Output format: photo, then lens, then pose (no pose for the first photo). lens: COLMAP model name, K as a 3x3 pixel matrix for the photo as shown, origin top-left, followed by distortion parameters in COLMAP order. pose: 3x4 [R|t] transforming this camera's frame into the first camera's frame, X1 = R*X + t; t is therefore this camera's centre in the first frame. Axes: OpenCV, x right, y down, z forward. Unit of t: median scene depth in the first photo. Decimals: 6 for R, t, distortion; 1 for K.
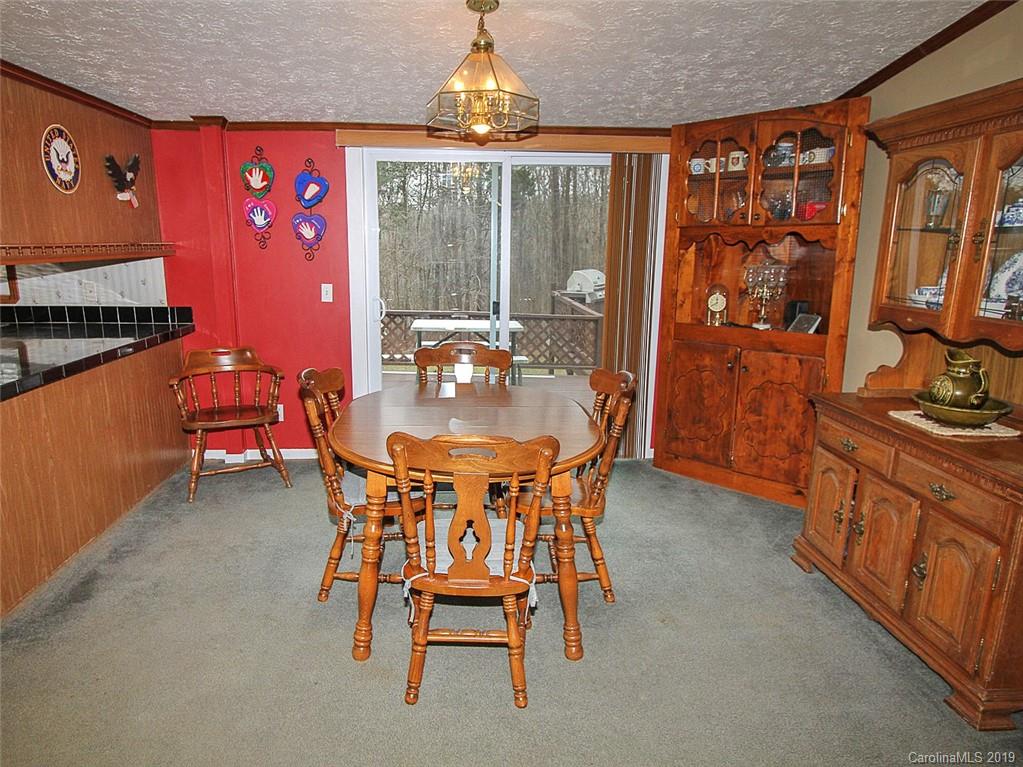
lens RADIAL K [[566.8, 0, 508.2], [0, 566.8, 352.4], [0, 0, 1]] dist [0.018743, 0.001467]
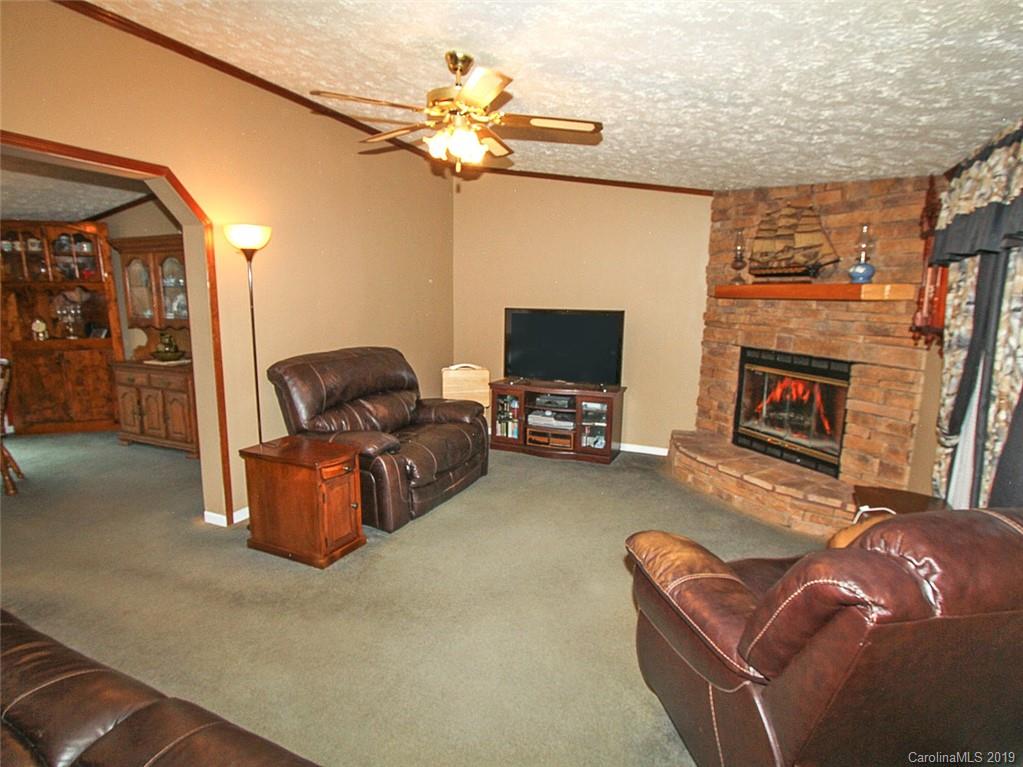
lens RADIAL K [[529.7, 0, 510.3], [0, 529.7, 386.8], [0, 0, 1]] dist [-0.017208, 0.000485]
pose [[0.408124, -0.158708, 0.899025, -0.538543], [0.169192, 0.980862, 0.096349, 0.194427], [-0.897111, 0.112786, 0.427166, -0.998321]]
